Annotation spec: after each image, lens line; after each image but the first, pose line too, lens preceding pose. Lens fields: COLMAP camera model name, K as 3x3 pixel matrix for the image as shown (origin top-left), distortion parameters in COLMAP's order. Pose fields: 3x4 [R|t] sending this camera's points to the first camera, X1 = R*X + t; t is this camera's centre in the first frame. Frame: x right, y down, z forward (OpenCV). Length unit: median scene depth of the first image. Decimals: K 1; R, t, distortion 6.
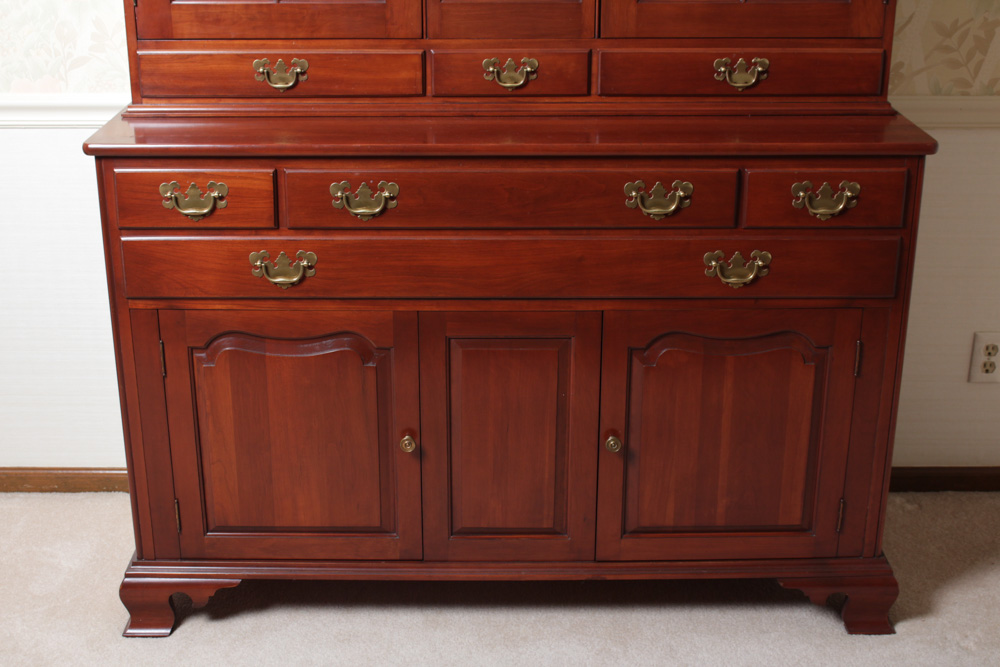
lens RADIAL K [[1392.9, 0, 500.0], [0, 1392.9, 333.5], [0, 0, 1]] dist [-0.055486, 0.023058]
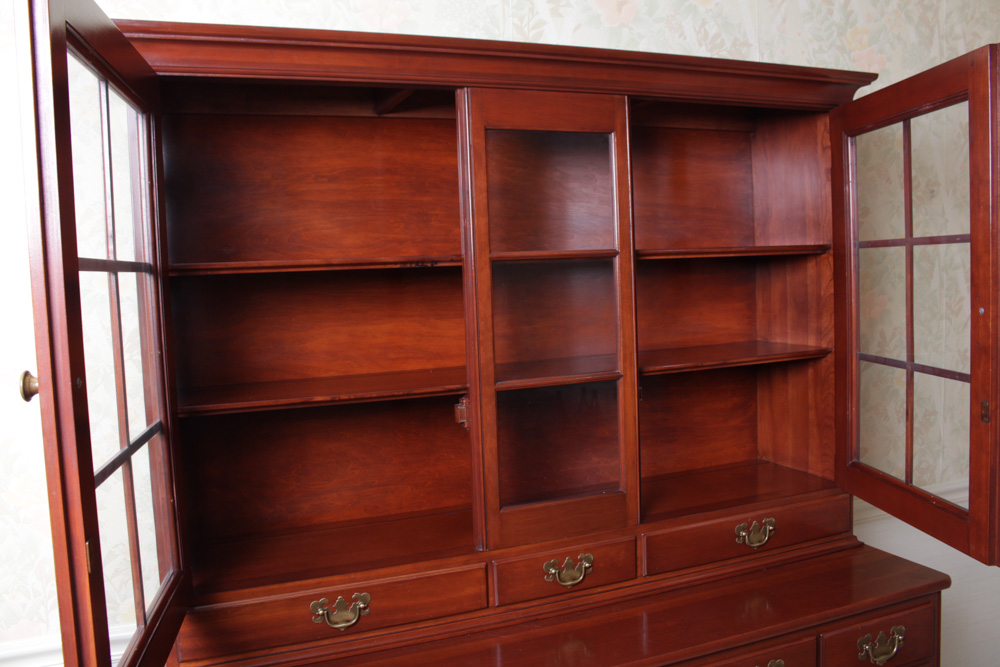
lens RADIAL K [[823.0, 0, 495.6], [0, 823.0, 332.4], [0, 0, 1]] dist [-0.153313, 0.118222]
pose [[0.936157, -0.062493, 0.345985, -0.234676], [0.162198, 0.949864, -0.267302, -0.204046], [-0.311934, 0.306354, 0.899358, 0.441078]]
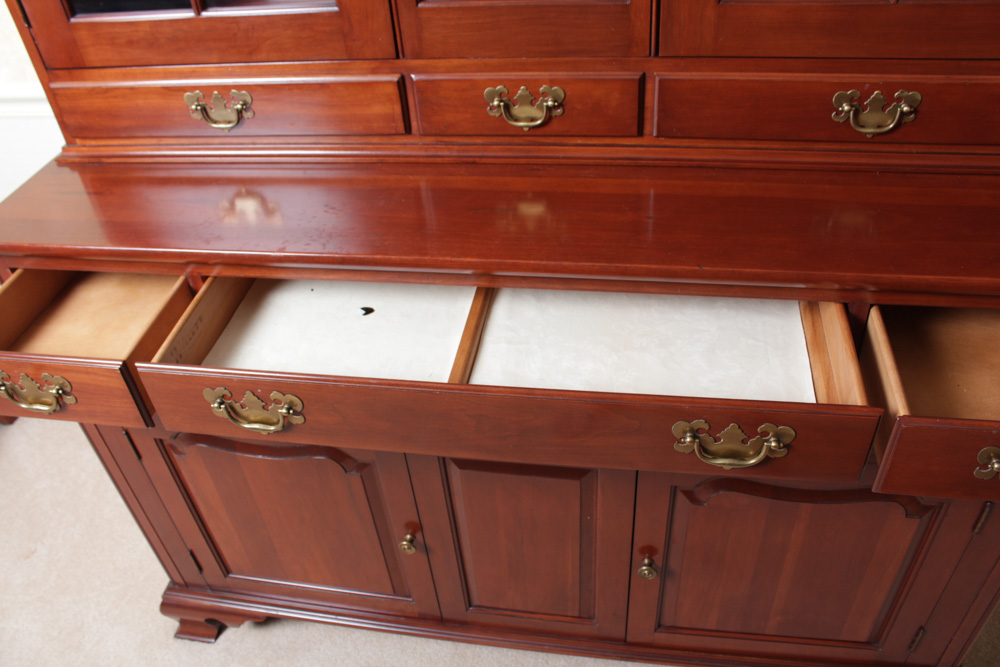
lens RADIAL K [[823.0, 0, 495.6], [0, 823.0, 332.4], [0, 0, 1]] dist [-0.153313, 0.118222]
pose [[0.981350, 0.056641, -0.183694, 0.074103], [0.006959, 0.944508, 0.328415, -0.215461], [0.192102, -0.323569, 0.926499, 0.591269]]
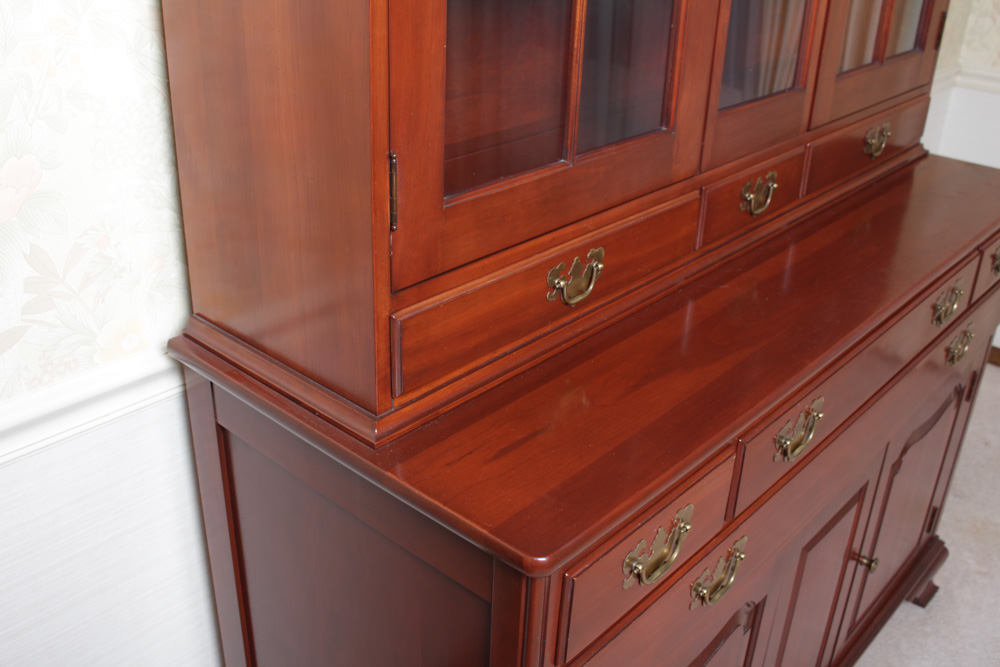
lens RADIAL K [[991.6, 0, 500.0], [0, 991.6, 333.5], [0, 0, 1]] dist [-0.121226, 0.001897]
pose [[0.672445, -0.314408, 0.670048, -0.473881], [0.234151, 0.949163, 0.210388, -0.263103], [-0.702133, 0.015418, 0.711879, 0.722411]]
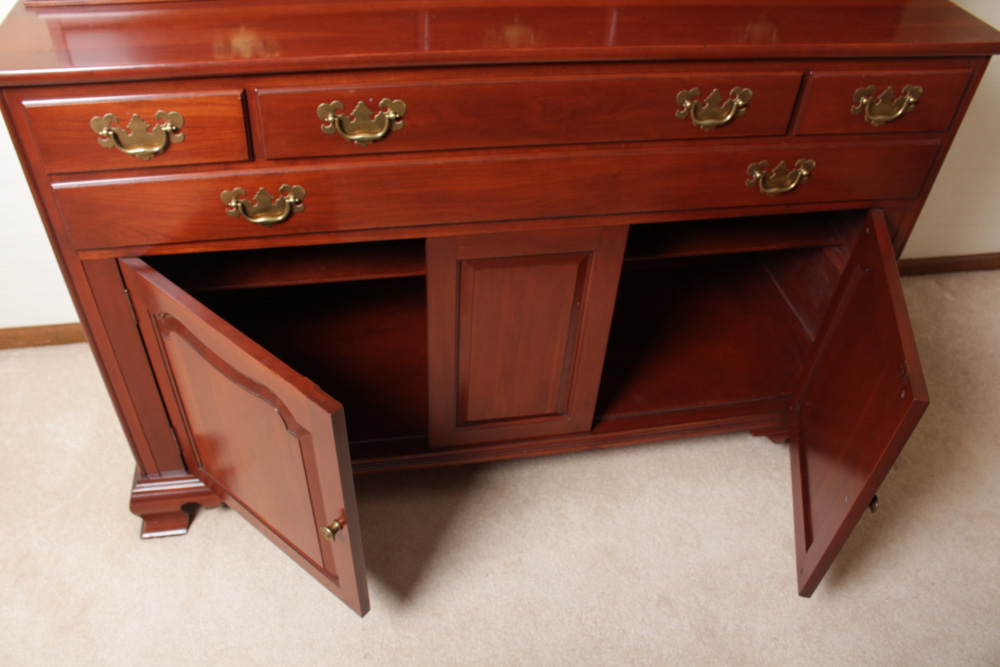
lens RADIAL K [[823.0, 0, 495.6], [0, 823.0, 332.4], [0, 0, 1]] dist [-0.153313, 0.118222]
pose [[0.984447, -0.080347, 0.156233, -0.099196], [0.017014, 0.928714, 0.370407, -0.146498], [-0.174857, -0.361988, 0.915636, 0.496895]]
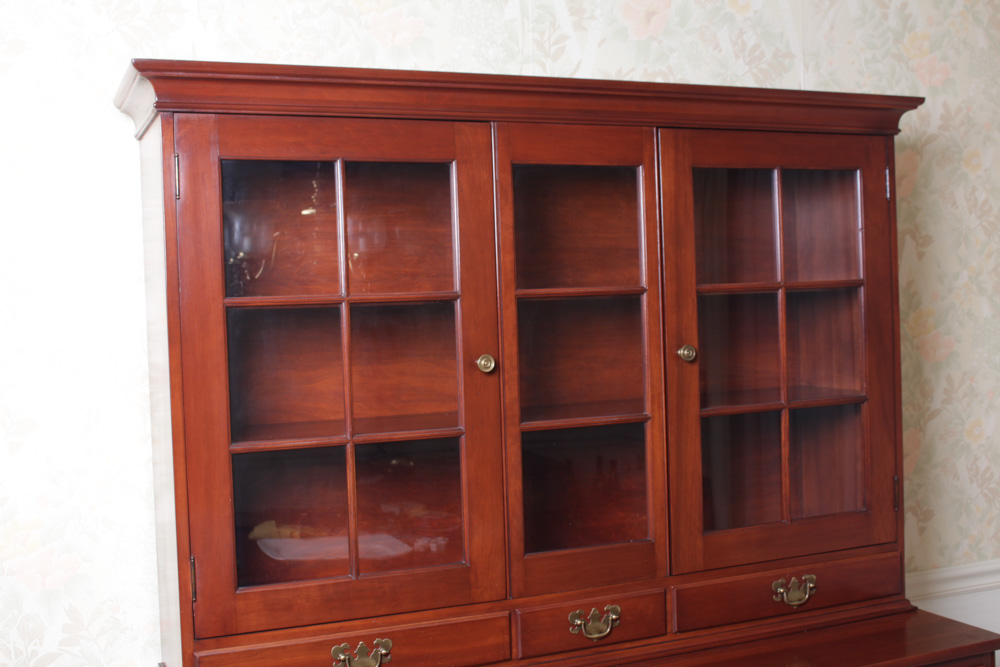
lens RADIAL K [[1172.3, 0, 500.0], [0, 1172.3, 333.5], [0, 0, 1]] dist [-0.098931, 0.056062]
pose [[0.927193, -0.040958, 0.372338, -0.343281], [0.165005, 0.937028, -0.307819, -0.139348], [-0.336283, 0.346845, 0.875564, 0.257400]]
